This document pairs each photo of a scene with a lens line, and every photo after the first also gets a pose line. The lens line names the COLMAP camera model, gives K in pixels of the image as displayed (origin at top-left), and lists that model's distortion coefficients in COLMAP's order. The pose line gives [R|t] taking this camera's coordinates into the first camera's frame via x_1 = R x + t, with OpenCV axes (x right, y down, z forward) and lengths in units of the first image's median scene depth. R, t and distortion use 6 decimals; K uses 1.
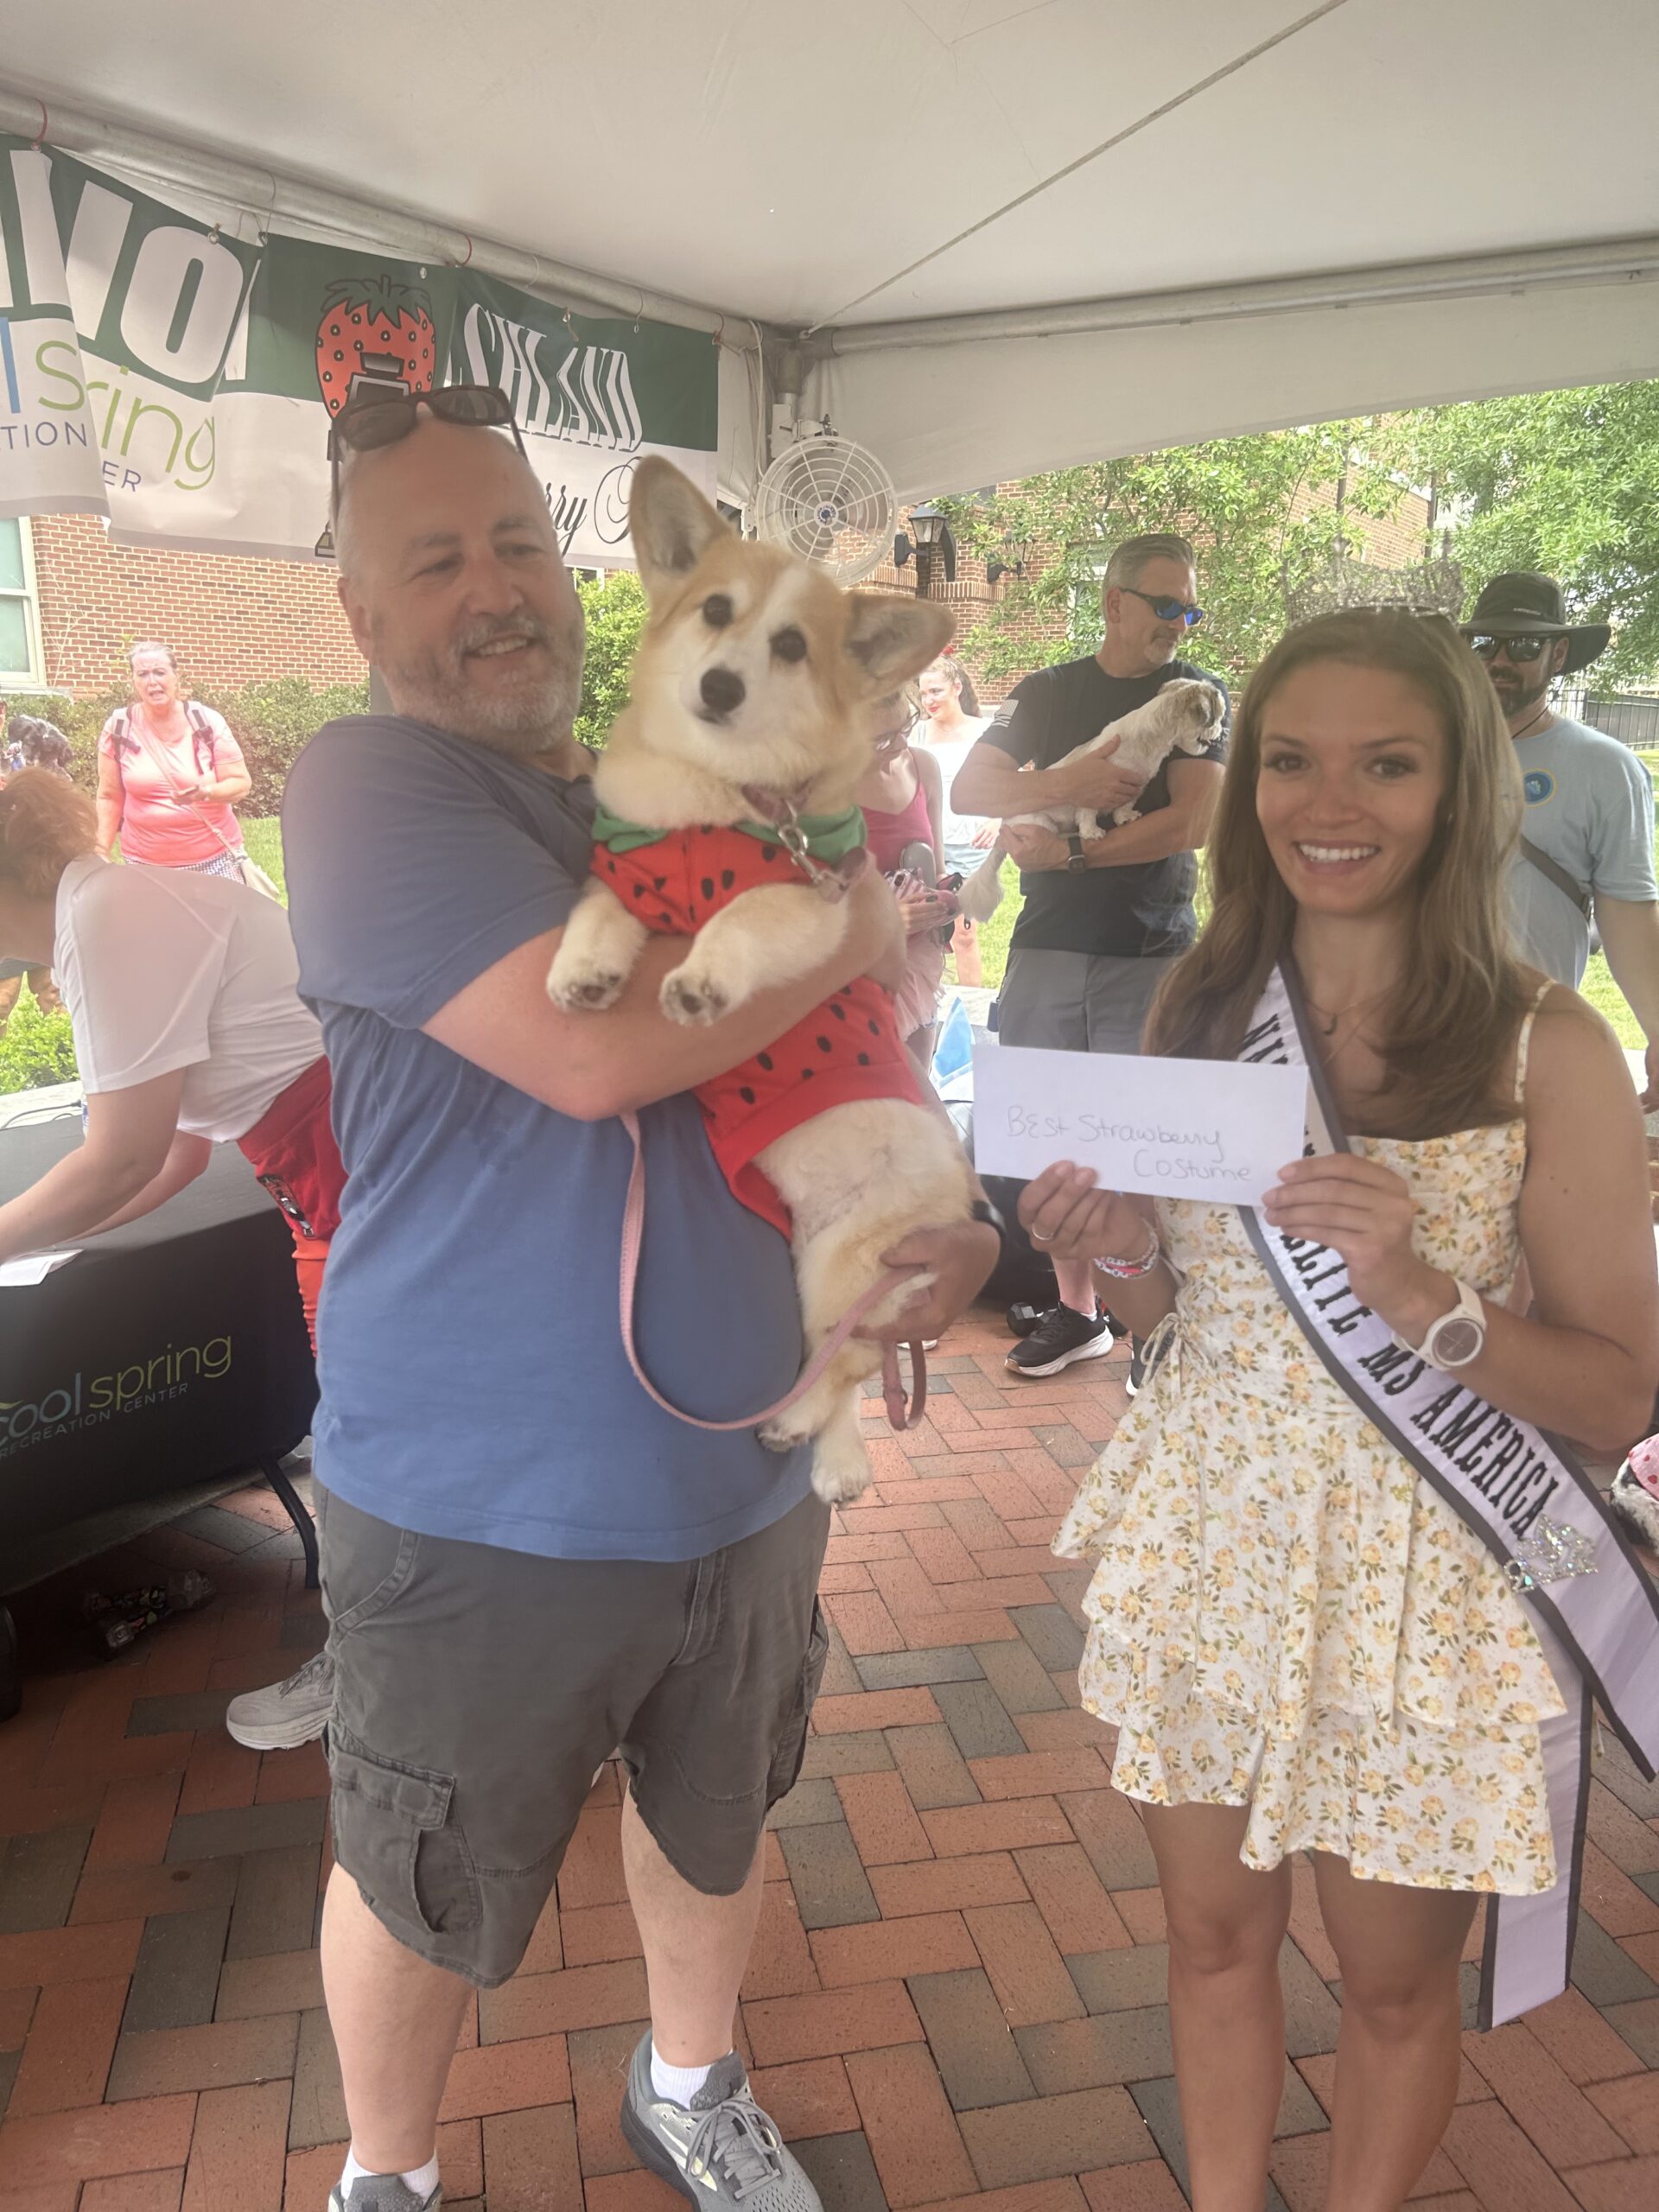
lens RADIAL K [[1667.6, 0, 839.1], [0, 1667.6, 1094.1], [0, 0, 1]] dist [0.041264, -0.060053]
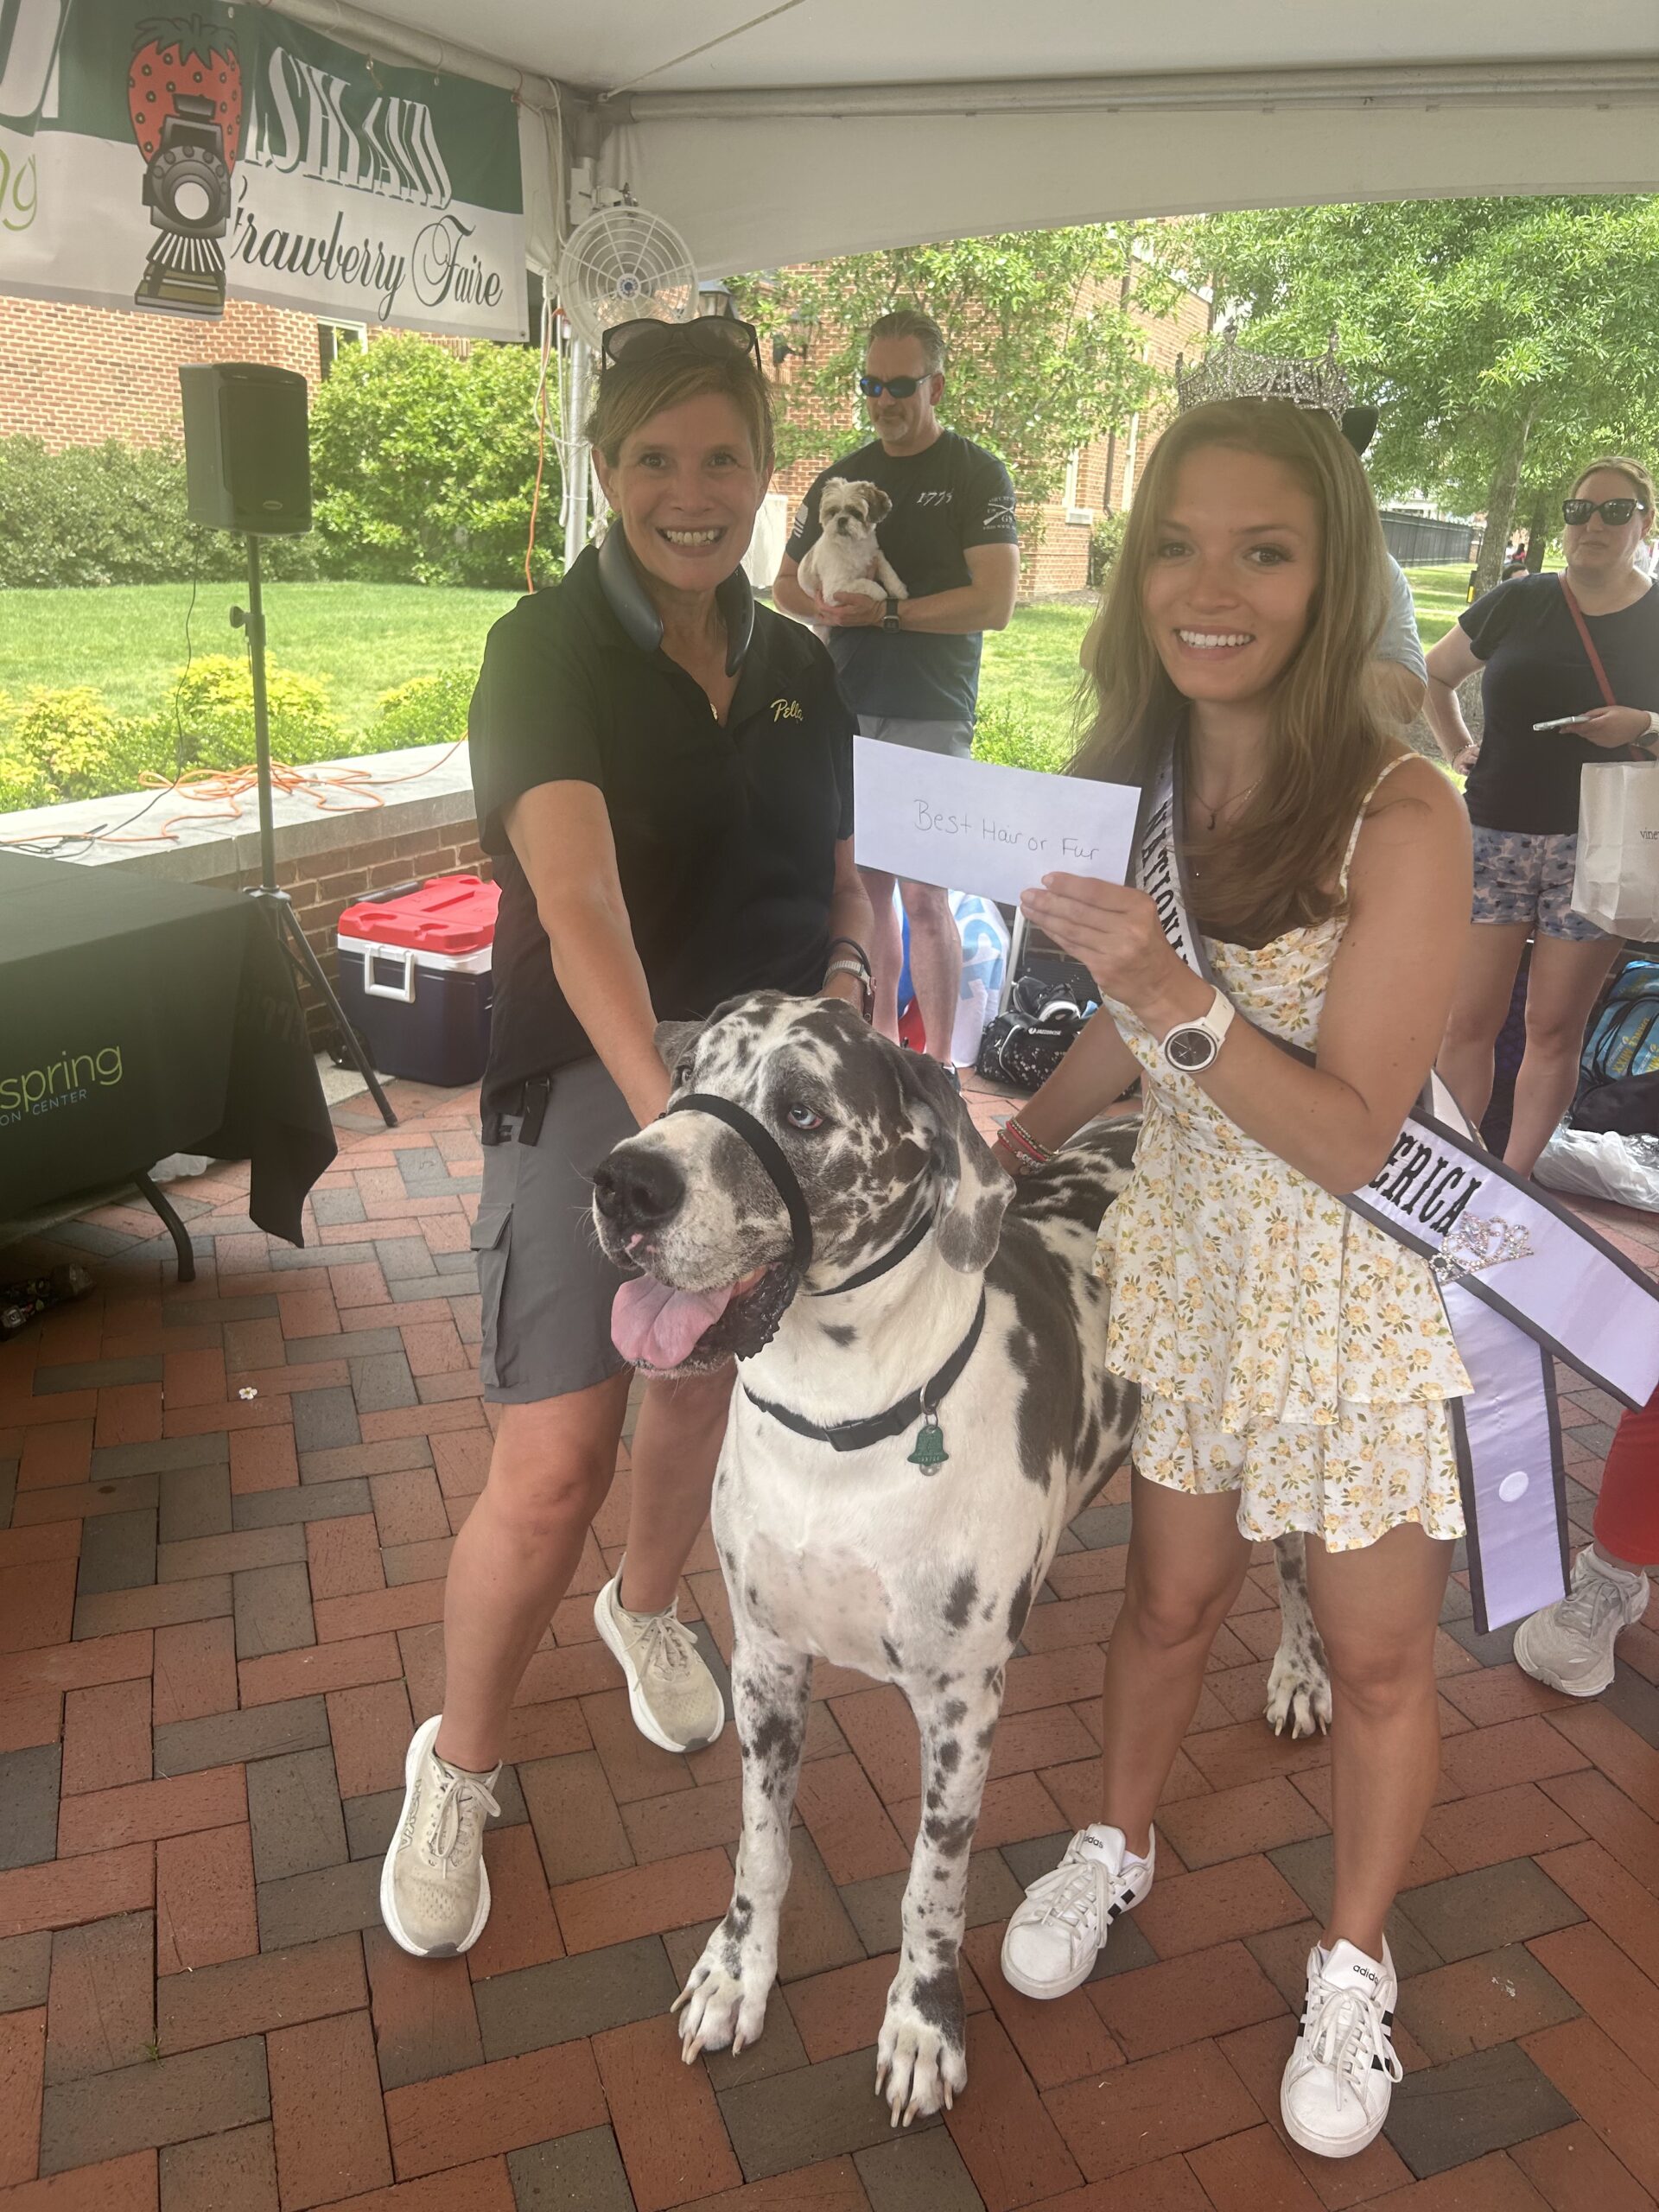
lens RADIAL K [[1677.9, 0, 865.3], [0, 1677.9, 1136.6], [0, 0, 1]] dist [-0.001953, 0.013713]
pose [[0.989663, -0.015051, 0.142620, -0.018390], [-0.004267, 0.990947, 0.134187, 0.033350], [-0.143348, -0.133408, 0.980639, -0.104965]]
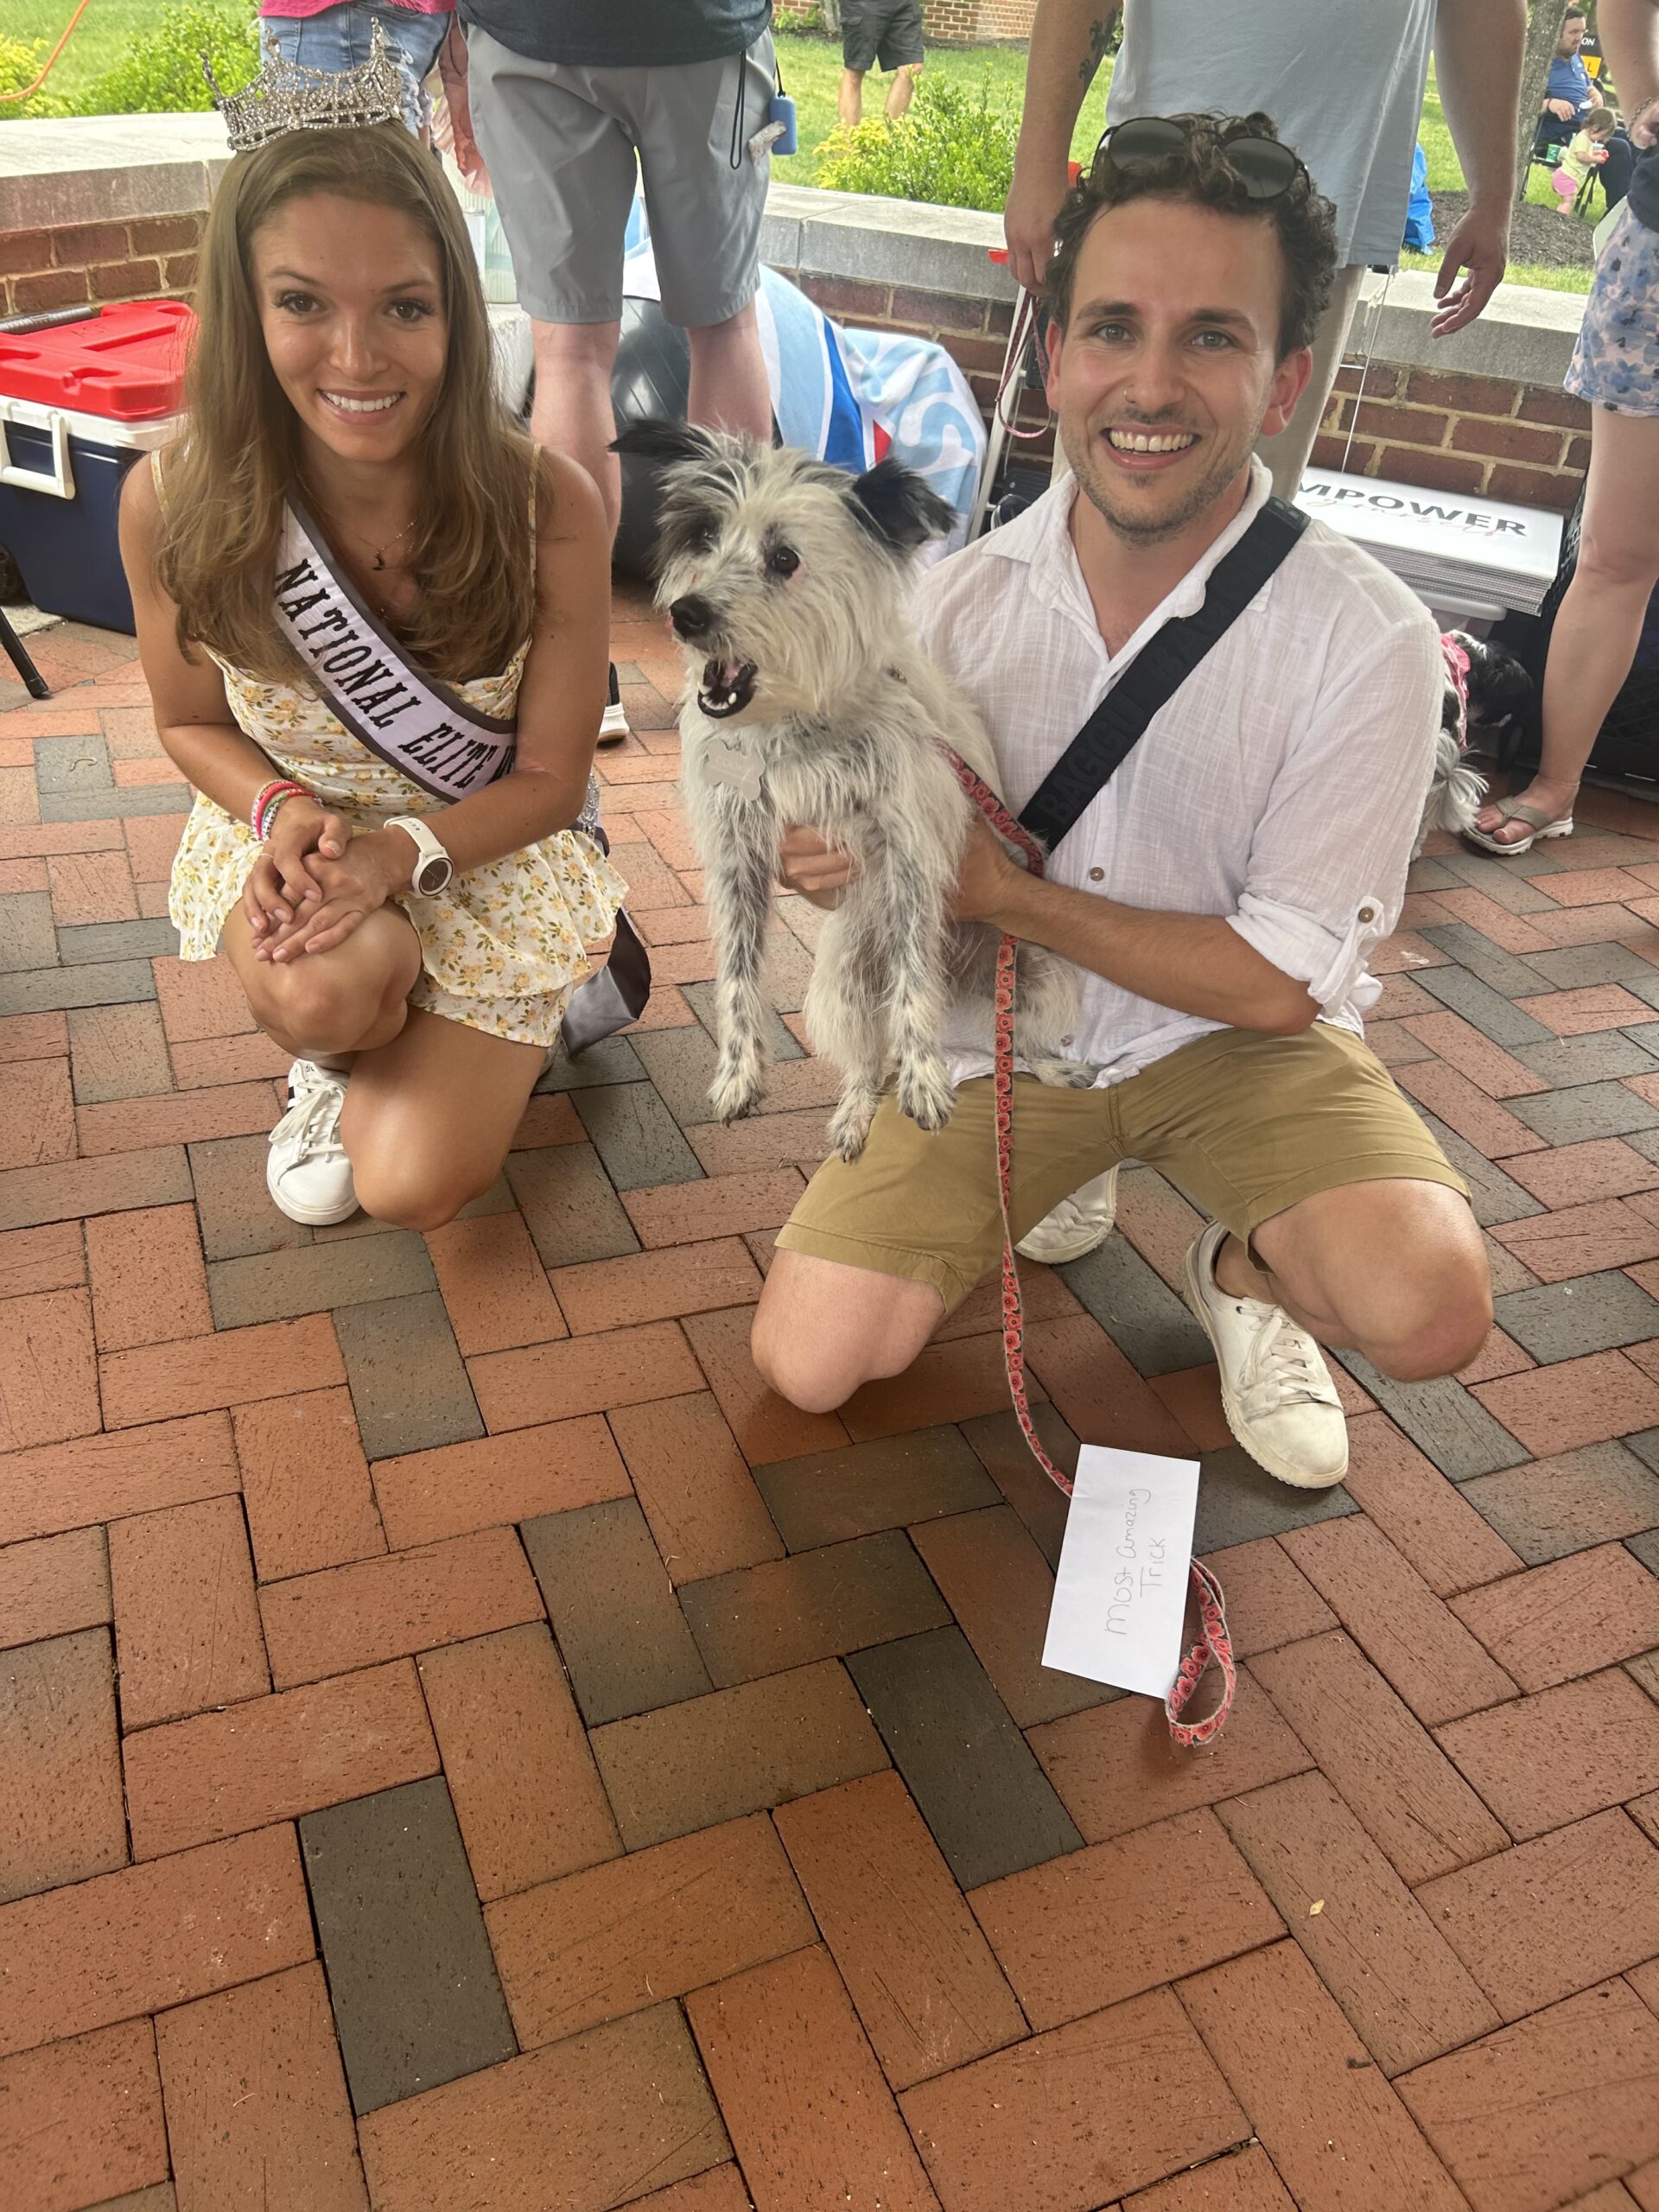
lens RADIAL K [[1667.6, 0, 839.1], [0, 1667.6, 1094.1], [0, 0, 1]] dist [0.041264, -0.060053]
pose [[0.982942, -0.032612, 0.181000, 0.025184], [-0.035564, 0.931873, 0.361037, 0.060534], [-0.180443, -0.361316, 0.914818, 0.214422]]
